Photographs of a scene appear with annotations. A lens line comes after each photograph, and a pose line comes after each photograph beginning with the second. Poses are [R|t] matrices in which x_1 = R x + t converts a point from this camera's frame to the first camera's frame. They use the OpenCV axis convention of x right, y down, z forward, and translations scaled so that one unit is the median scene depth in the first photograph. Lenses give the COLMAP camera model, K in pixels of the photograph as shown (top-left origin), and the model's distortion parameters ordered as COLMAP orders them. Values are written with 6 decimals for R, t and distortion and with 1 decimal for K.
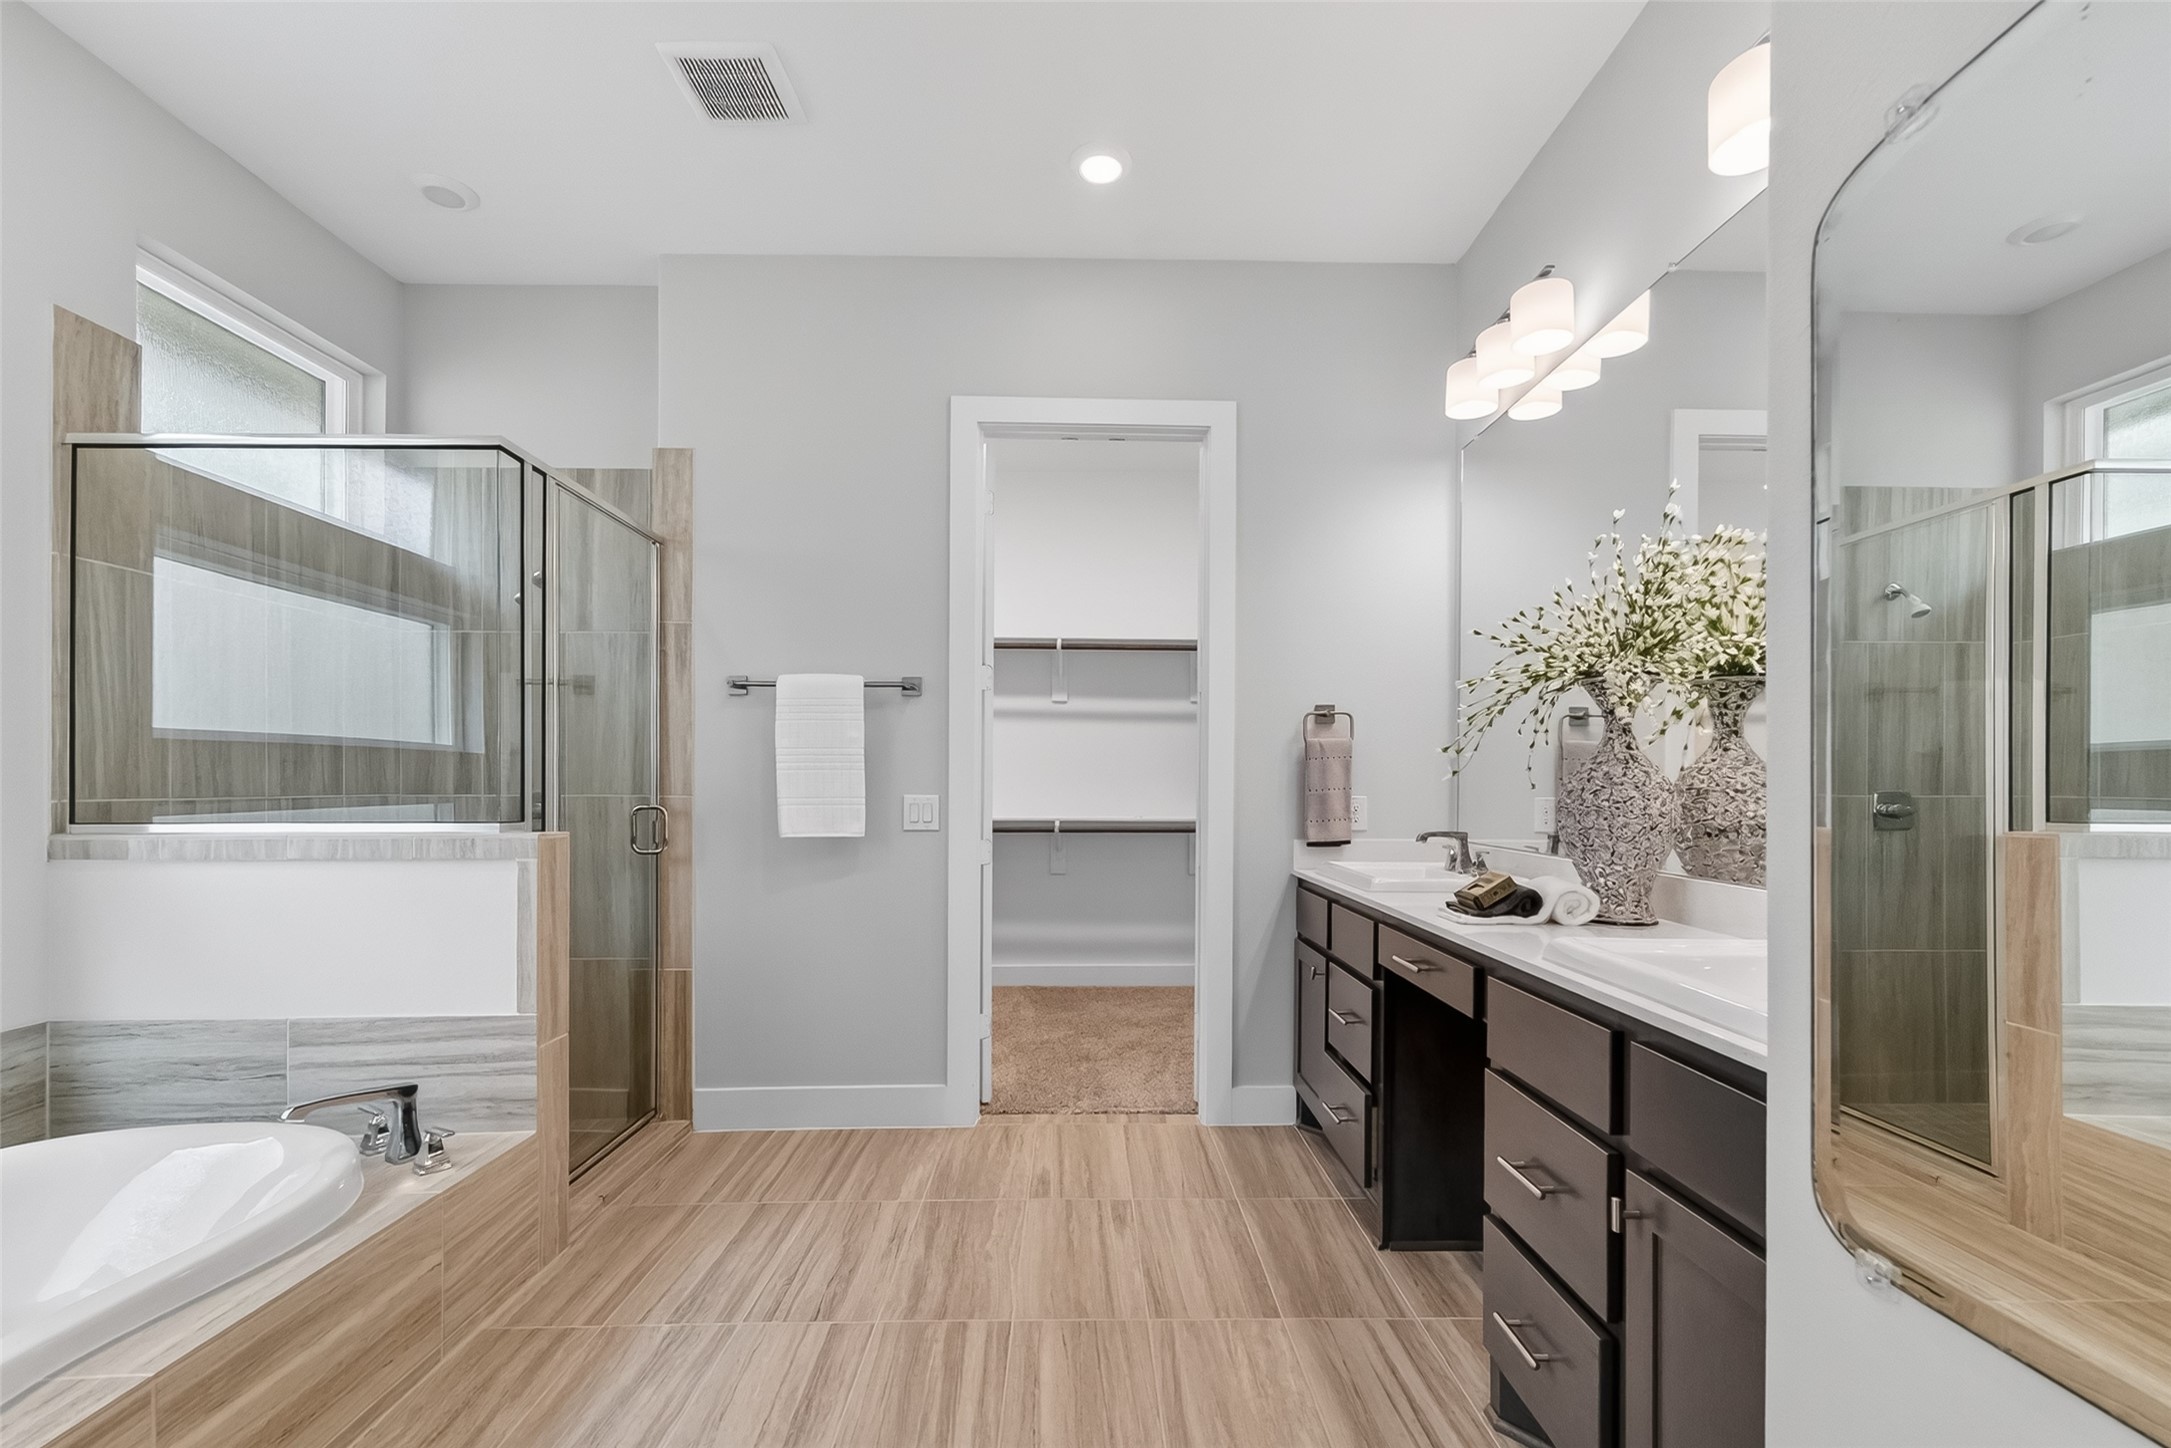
lens RADIAL K [[889.0, 0, 1100.7], [0, 889.0, 784.9], [0, 0, 1]] dist [0.001232, -0.000262]
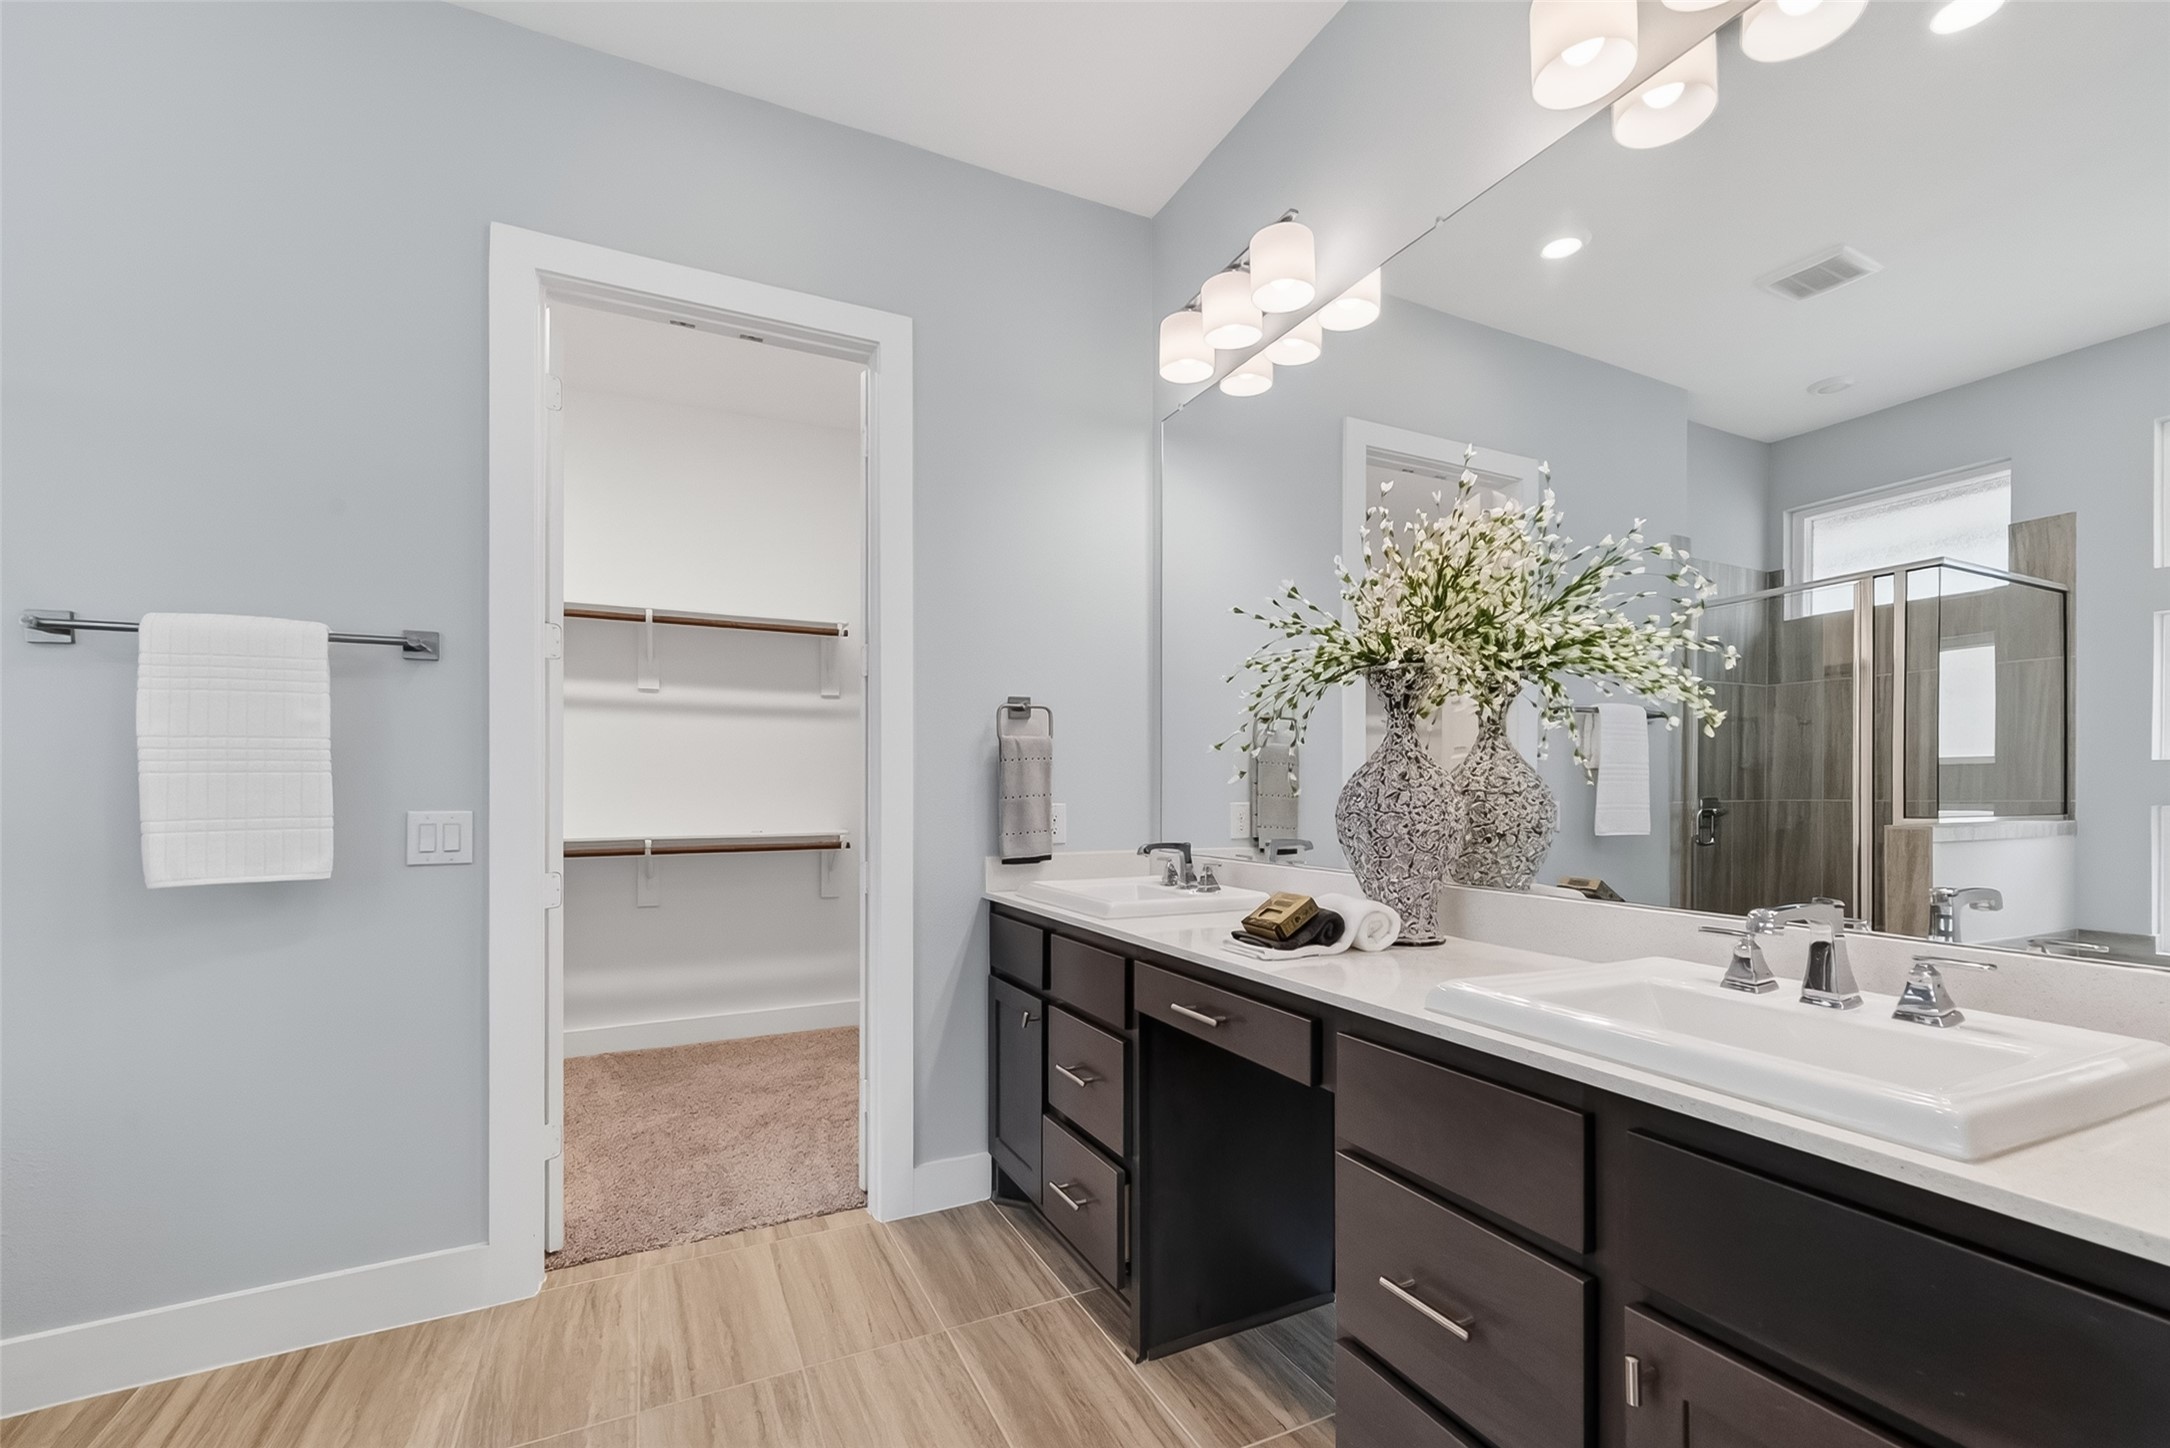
lens RADIAL K [[888.6, 0, 1100.2], [0, 888.6, 784.9], [0, 0, 1]] dist [0.001232, -0.000262]
pose [[0.902529, -0.005416, 0.430595, -0.048131], [0.008983, 0.999940, -0.006251, 0.000478], [-0.430535, 0.009509, 0.902524, 0.214633]]
